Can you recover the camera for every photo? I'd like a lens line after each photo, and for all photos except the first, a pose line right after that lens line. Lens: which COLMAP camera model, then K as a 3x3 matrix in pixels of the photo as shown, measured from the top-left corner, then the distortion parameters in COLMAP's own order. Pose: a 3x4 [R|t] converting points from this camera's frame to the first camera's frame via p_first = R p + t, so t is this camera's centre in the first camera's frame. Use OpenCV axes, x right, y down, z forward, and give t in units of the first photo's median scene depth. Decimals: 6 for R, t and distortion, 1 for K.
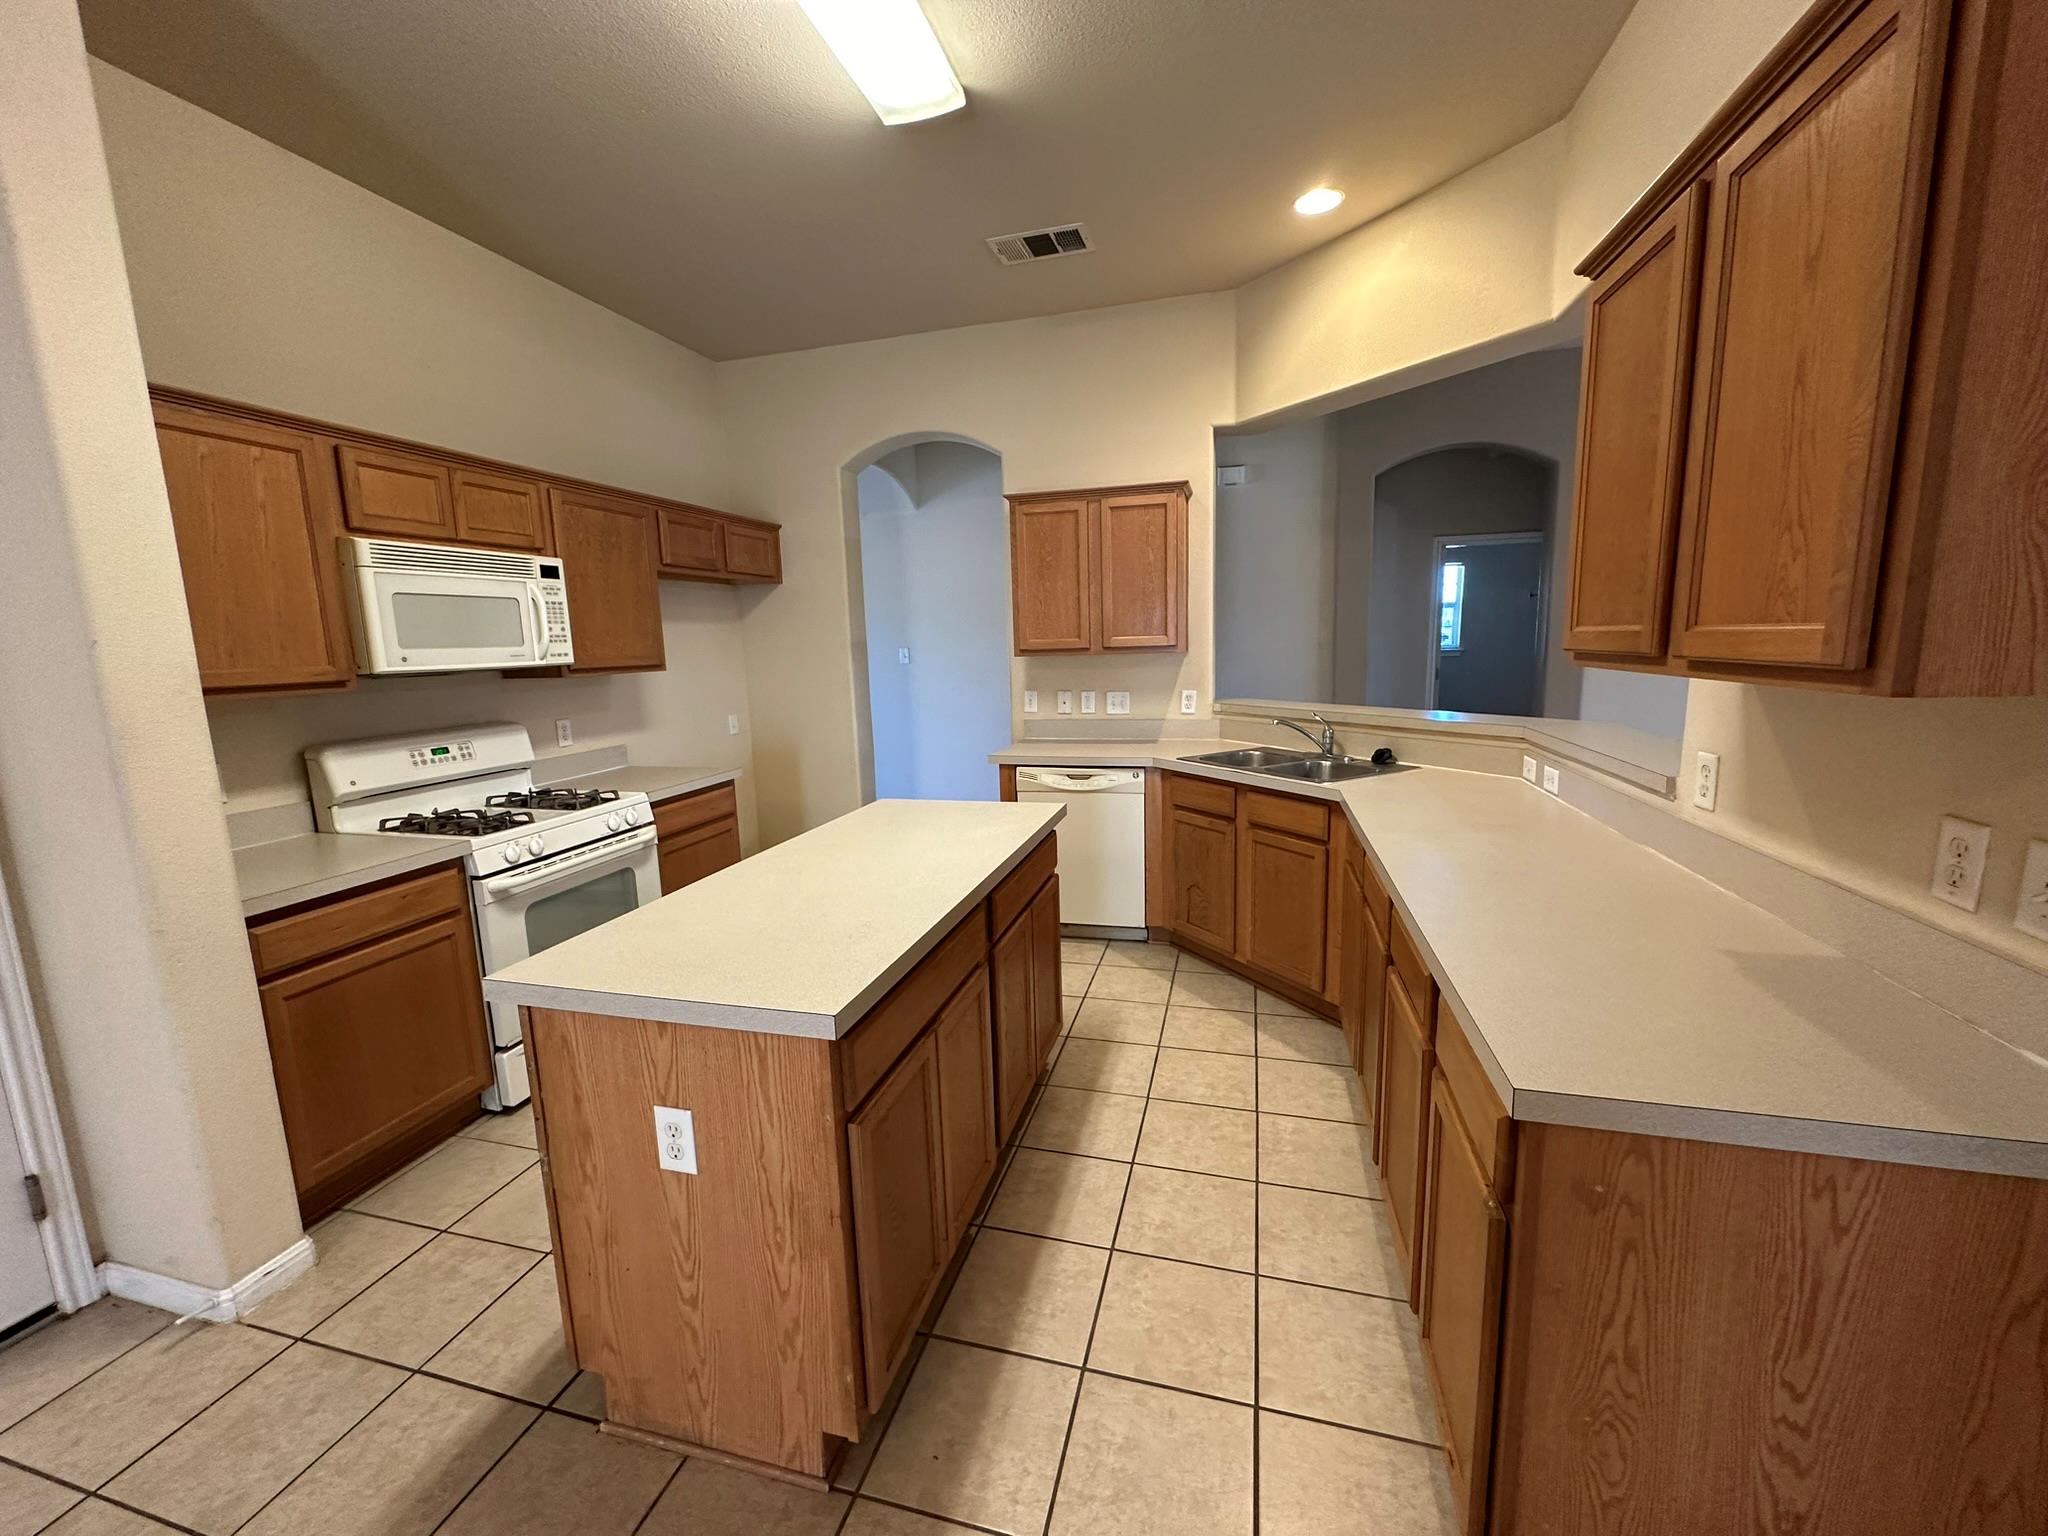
lens RADIAL K [[782.8, 0, 1024.0], [0, 782.8, 768.0], [0, 0, 1]] dist [-0.000748, 0.000006]
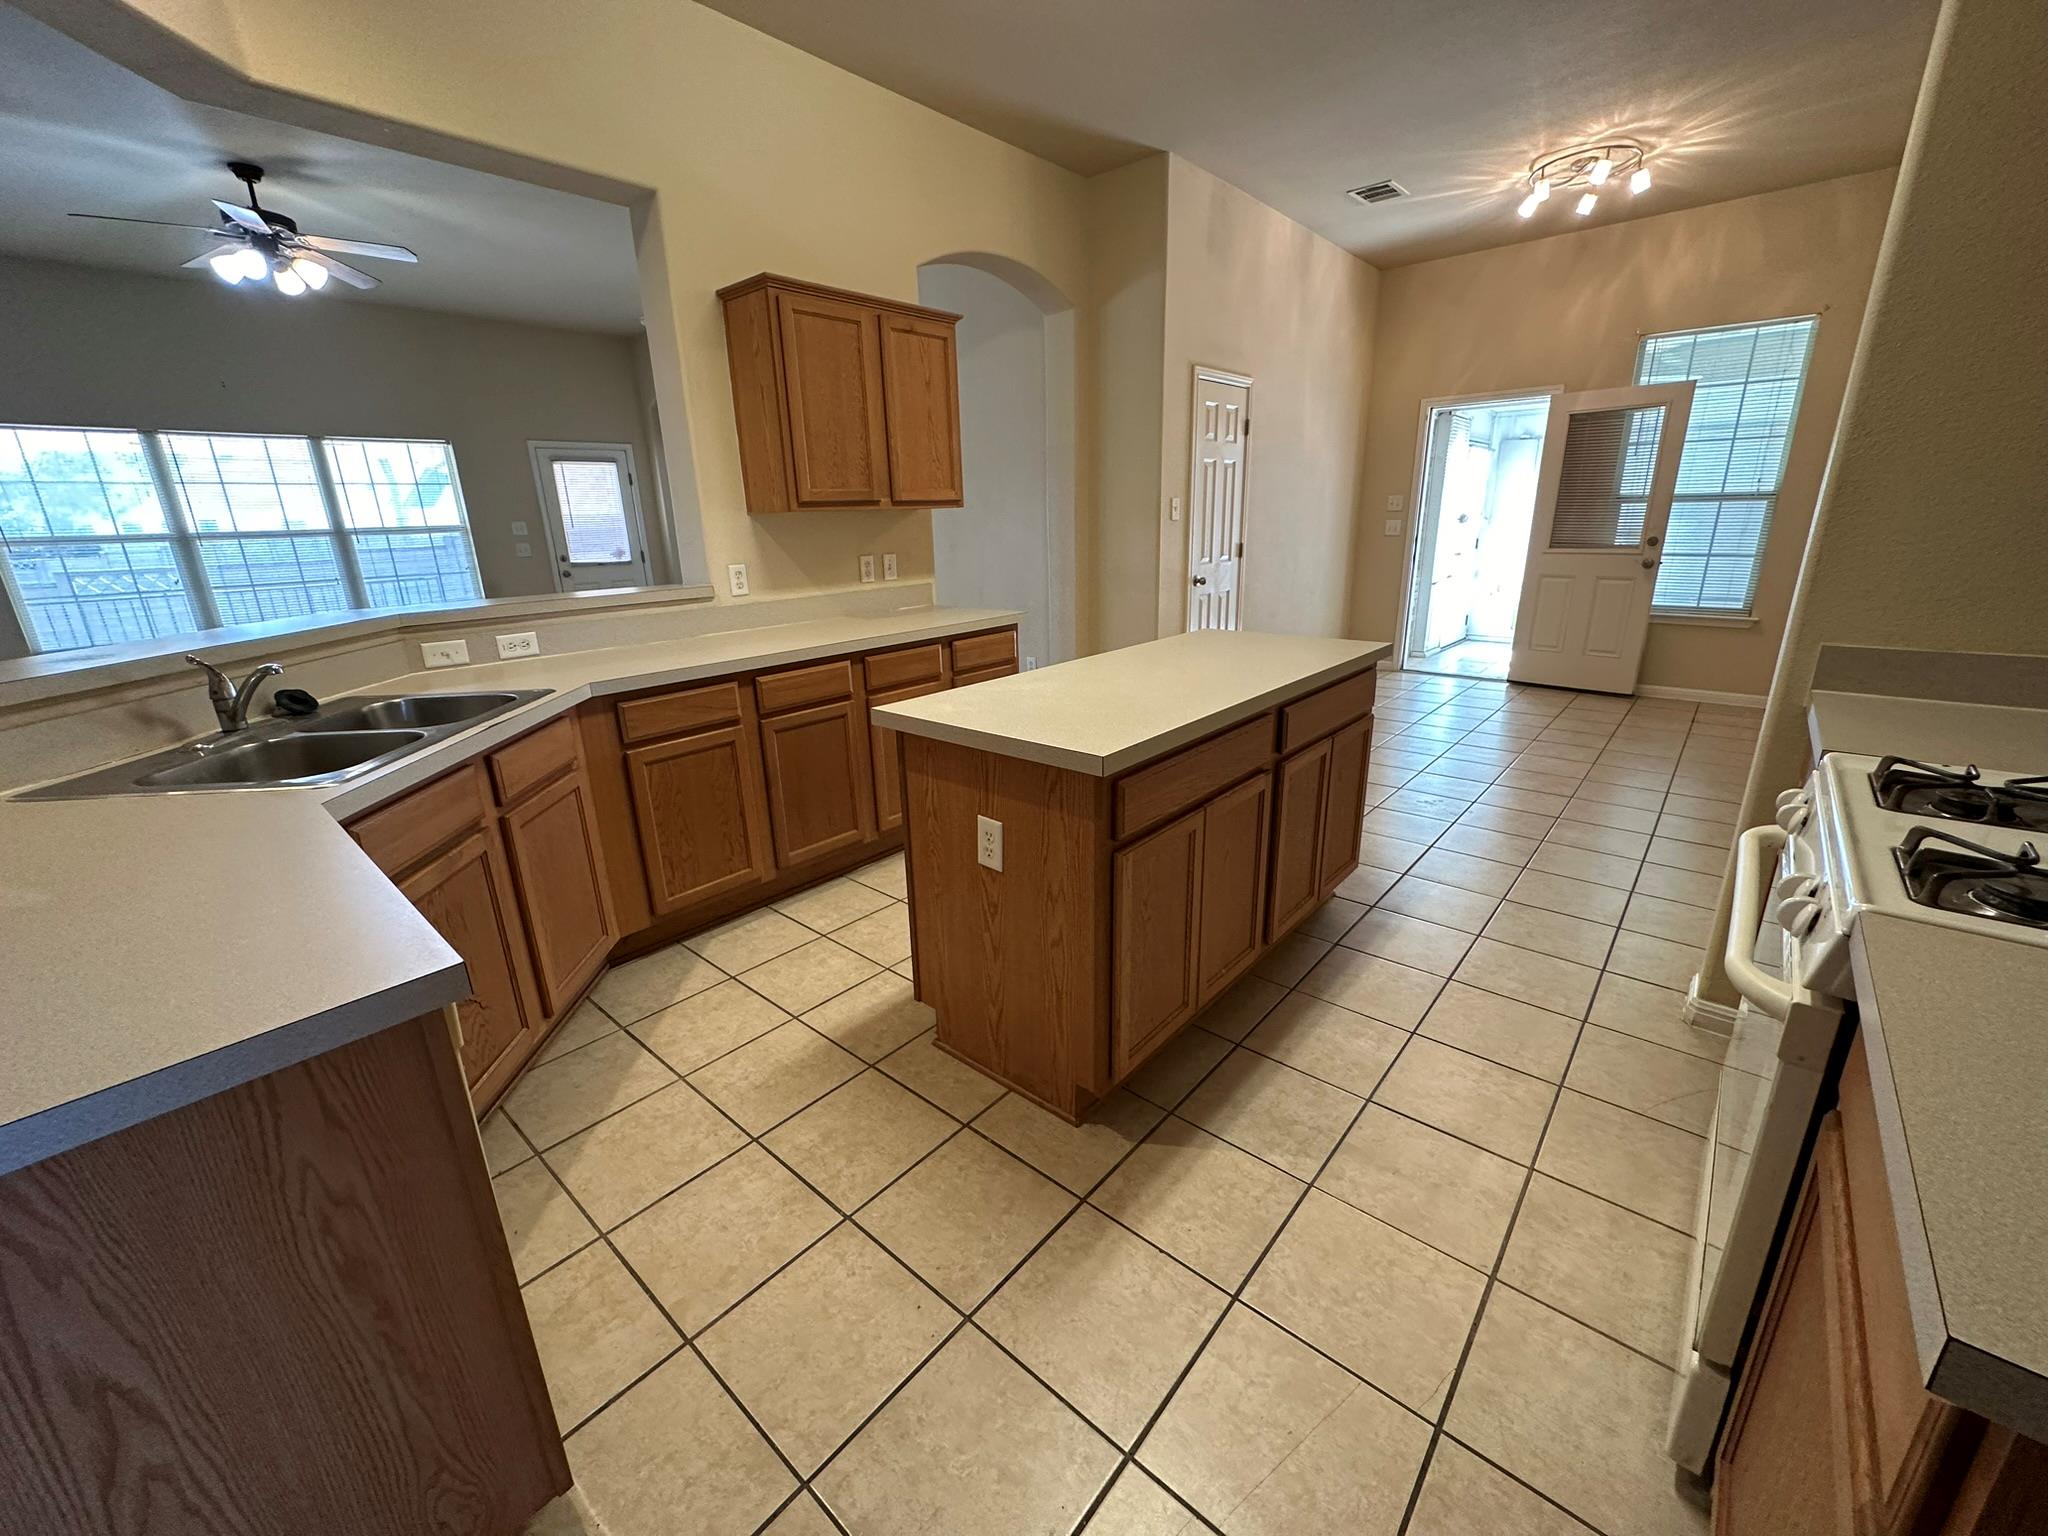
lens RADIAL K [[815.1, 0, 1024.0], [0, 815.1, 768.0], [0, 0, 1]] dist [-0.002048, 0.000683]
pose [[-0.896094, -0.081841, 0.436254, -0.393506], [0.122702, 0.898879, 0.420668, -0.197688], [-0.426567, 0.430487, -0.795438, 1.541106]]
